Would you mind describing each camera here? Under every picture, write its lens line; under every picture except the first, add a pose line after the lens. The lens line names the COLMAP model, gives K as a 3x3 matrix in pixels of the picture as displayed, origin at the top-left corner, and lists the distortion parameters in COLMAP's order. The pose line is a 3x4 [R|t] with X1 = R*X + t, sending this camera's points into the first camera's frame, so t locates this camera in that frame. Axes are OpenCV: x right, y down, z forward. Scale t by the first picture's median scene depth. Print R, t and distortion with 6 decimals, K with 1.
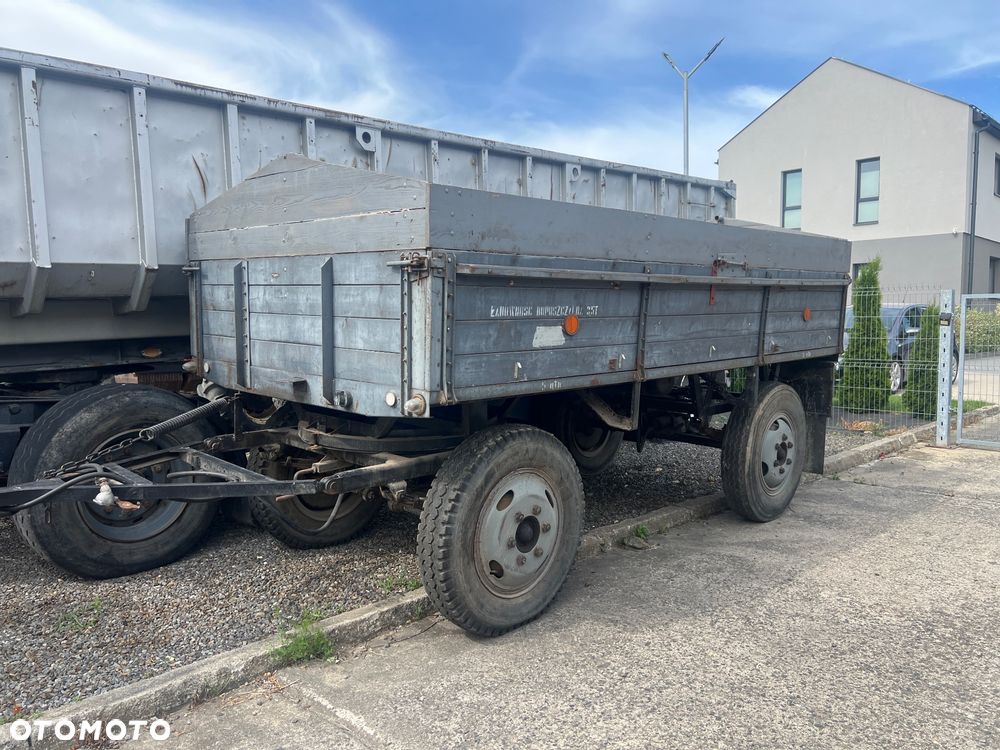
lens RADIAL K [[733.3, 0, 502.8], [0, 733.3, 377.7], [0, 0, 1]] dist [0.044950, -0.044207]
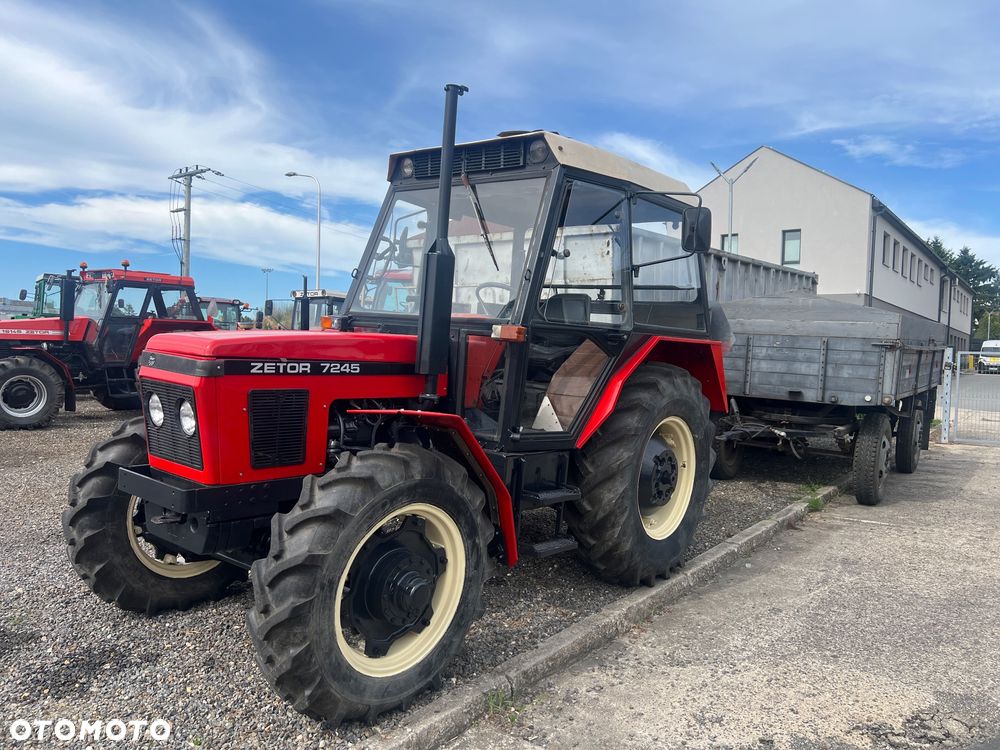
lens RADIAL K [[733.3, 0, 508.6], [0, 733.3, 379.7], [0, 0, 1]] dist [0.044950, -0.044207]
pose [[0.984568, 0.022171, 0.173595, -1.586867], [-0.015994, 0.999191, -0.036902, 0.069717], [-0.174273, 0.033556, 0.984126, -1.099873]]
